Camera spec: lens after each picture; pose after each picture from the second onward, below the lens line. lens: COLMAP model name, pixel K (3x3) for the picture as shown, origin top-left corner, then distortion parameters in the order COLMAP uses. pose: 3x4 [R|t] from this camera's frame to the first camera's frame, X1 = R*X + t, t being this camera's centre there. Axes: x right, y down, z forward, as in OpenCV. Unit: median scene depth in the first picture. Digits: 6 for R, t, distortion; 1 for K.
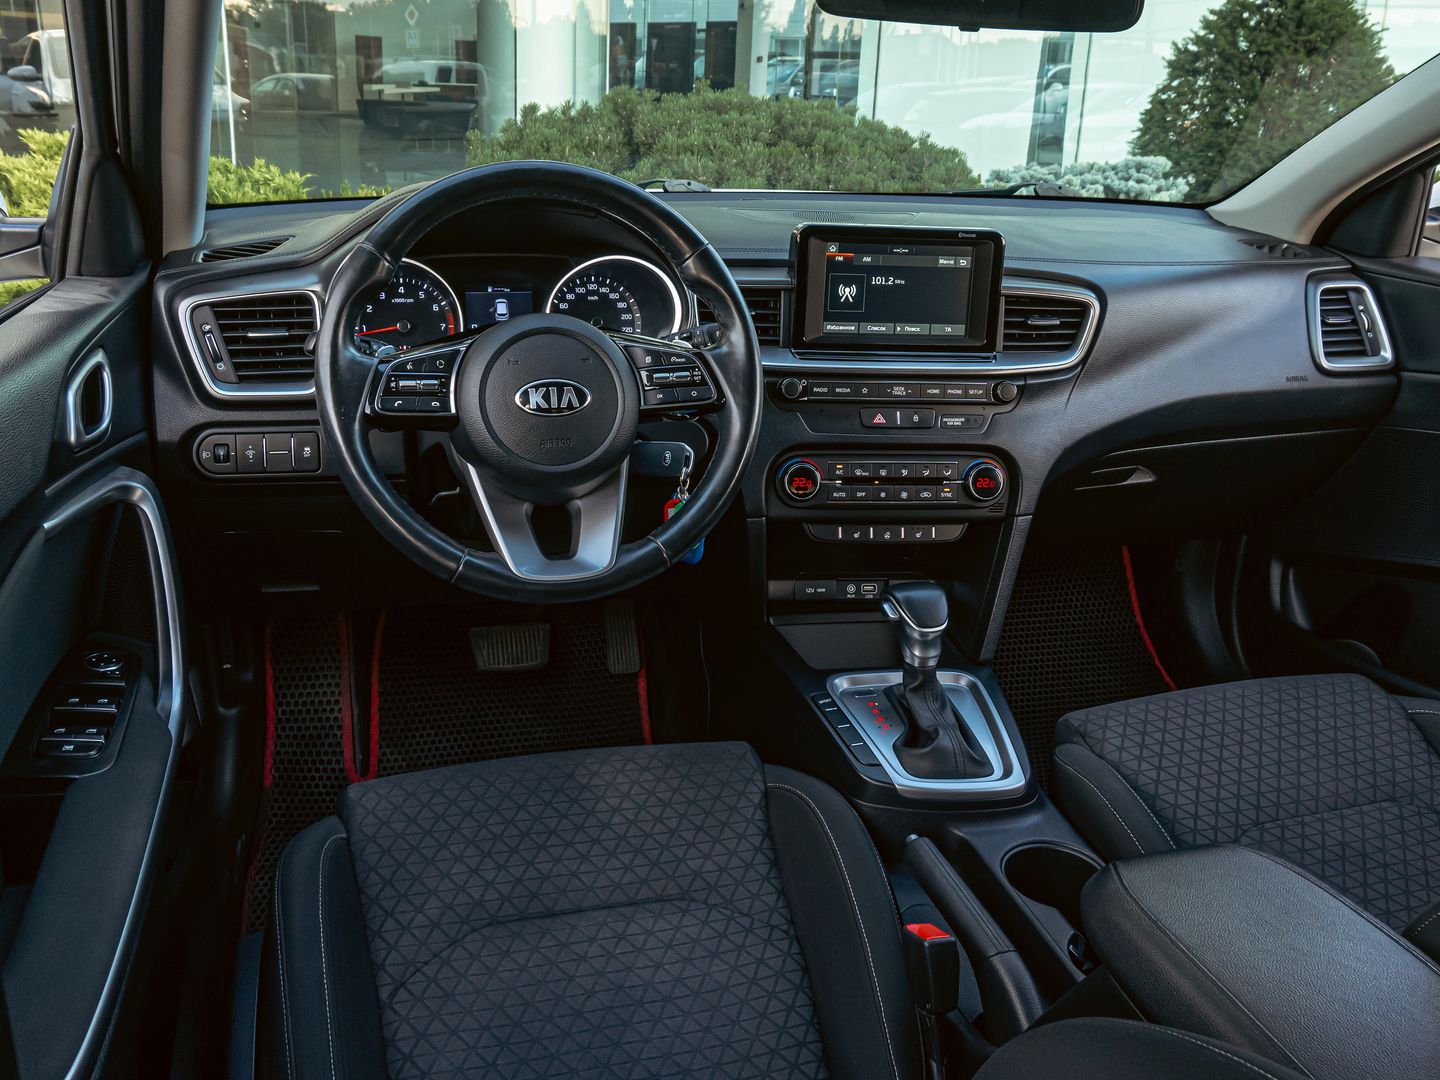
lens RADIAL K [[1111.8, 0, 717.5], [0, 1111.8, 497.0], [0, 0, 1]] dist [-0.041317, 0.000151]
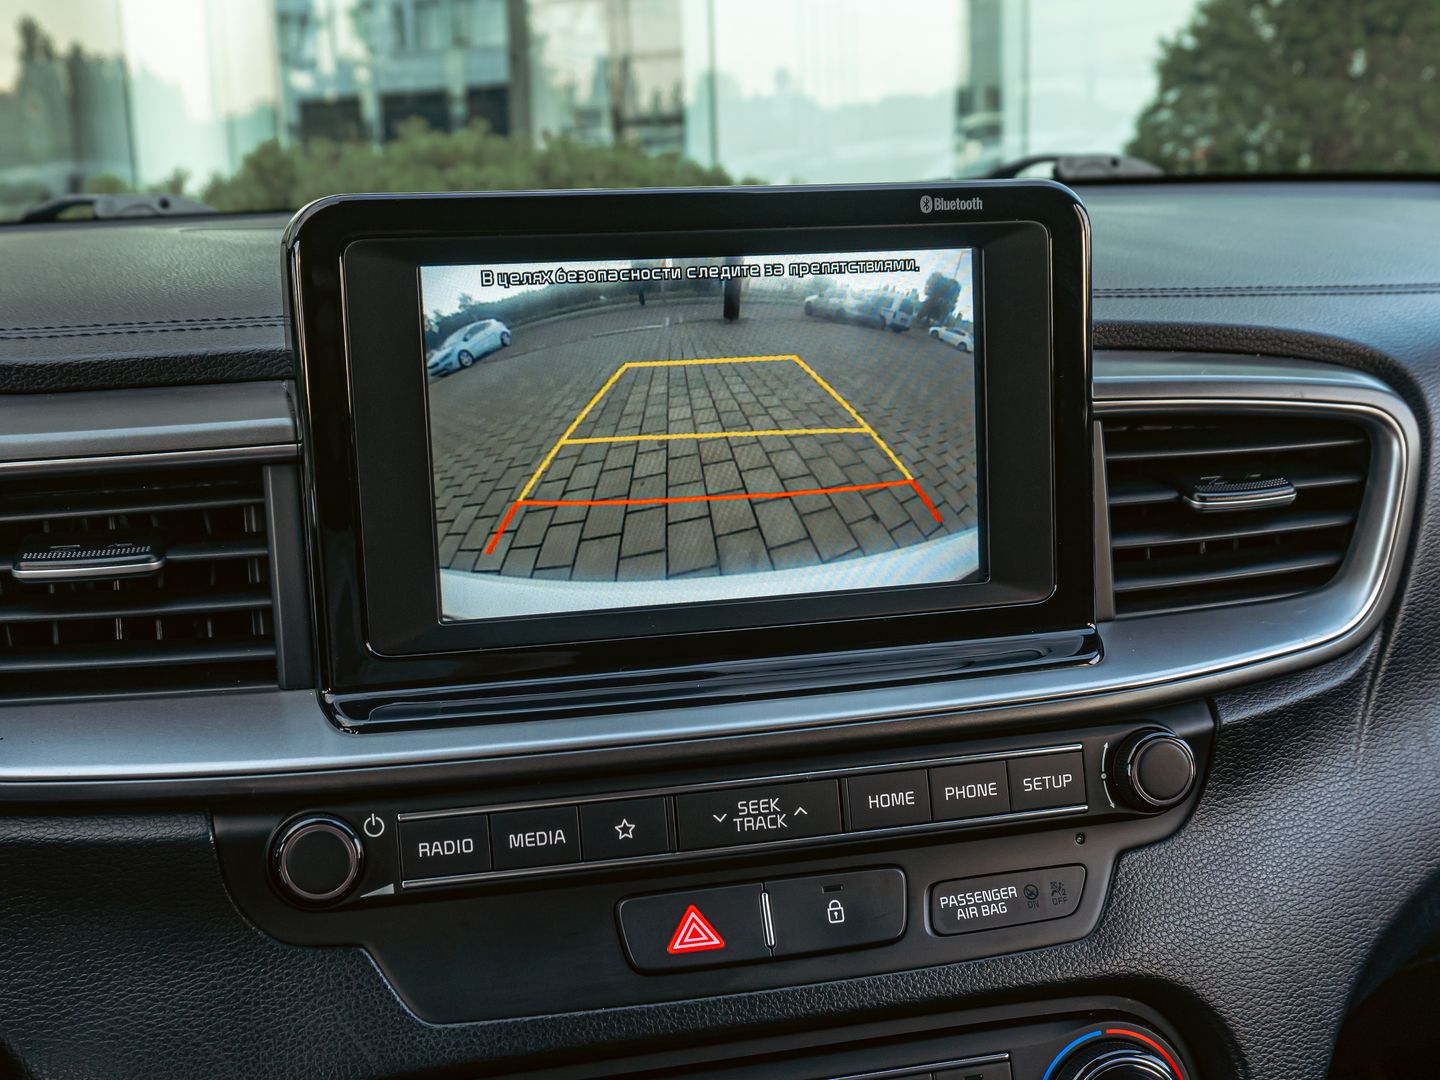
lens RADIAL K [[2007.3, 0, 720.0], [0, 2007.3, 540.0], [0, 0, 1]] dist [0.016578, 0.103196]
pose [[0.988222, -0.087215, 0.125742, 0.099656], [0.104502, 0.984878, -0.138184, -0.092794], [-0.111789, 0.149697, 0.982392, 0.525218]]
